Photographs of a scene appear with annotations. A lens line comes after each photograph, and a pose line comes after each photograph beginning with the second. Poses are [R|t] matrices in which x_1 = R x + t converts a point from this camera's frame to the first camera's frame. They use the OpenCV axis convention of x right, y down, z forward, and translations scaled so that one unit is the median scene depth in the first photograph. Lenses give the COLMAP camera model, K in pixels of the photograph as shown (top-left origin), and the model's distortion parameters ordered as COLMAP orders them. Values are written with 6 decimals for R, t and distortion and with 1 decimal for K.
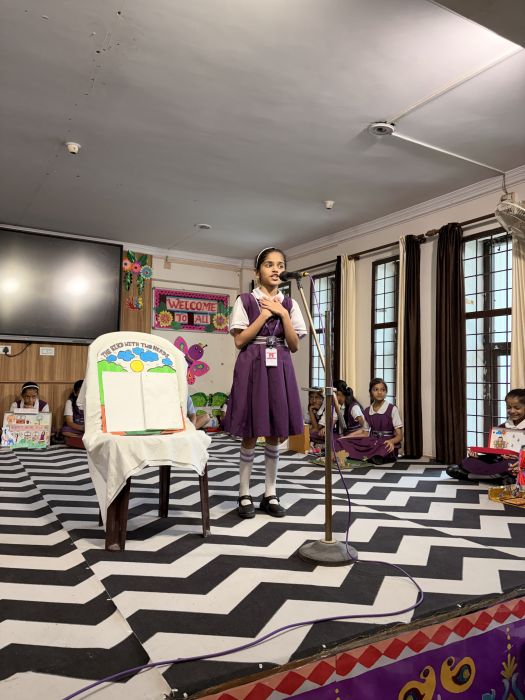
lens RADIAL K [[530.5, 0, 265.8], [0, 530.5, 354.3], [0, 0, 1]] dist [0.059712, -0.065531]
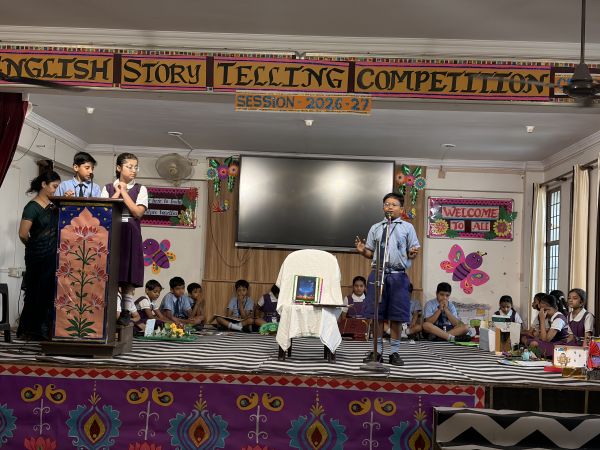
lens RADIAL K [[899.7, 0, 295.3], [0, 899.7, 229.3], [0, 0, 1]] dist [0.247978, -0.979616]
pose [[0.837287, -0.010968, -0.546654, 0.641936], [-0.007518, 0.999473, -0.031568, -0.007894], [0.546712, 0.030542, 0.836763, -0.726620]]
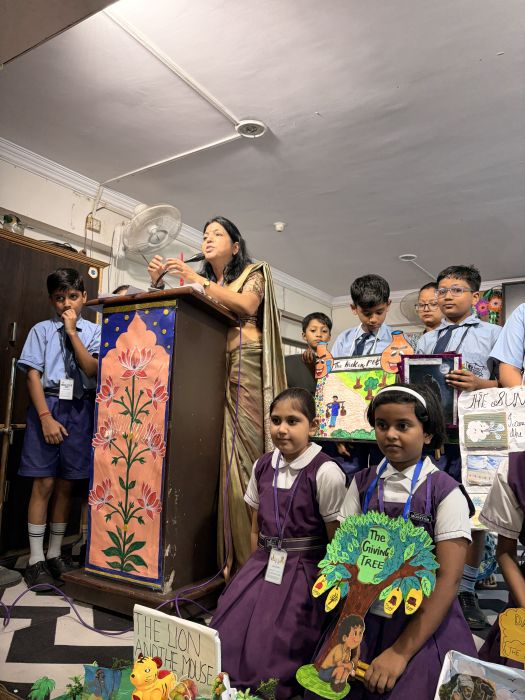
lens RADIAL K [[531.1, 0, 262.6], [0, 531.1, 352.3], [0, 0, 1]] dist [0.038363, -0.033842]
pose [[0.443706, -0.113358, -0.888974, 0.078697], [0.014454, 0.992744, -0.119376, 0.000157], [0.896056, 0.040118, 0.442125, 0.097493]]
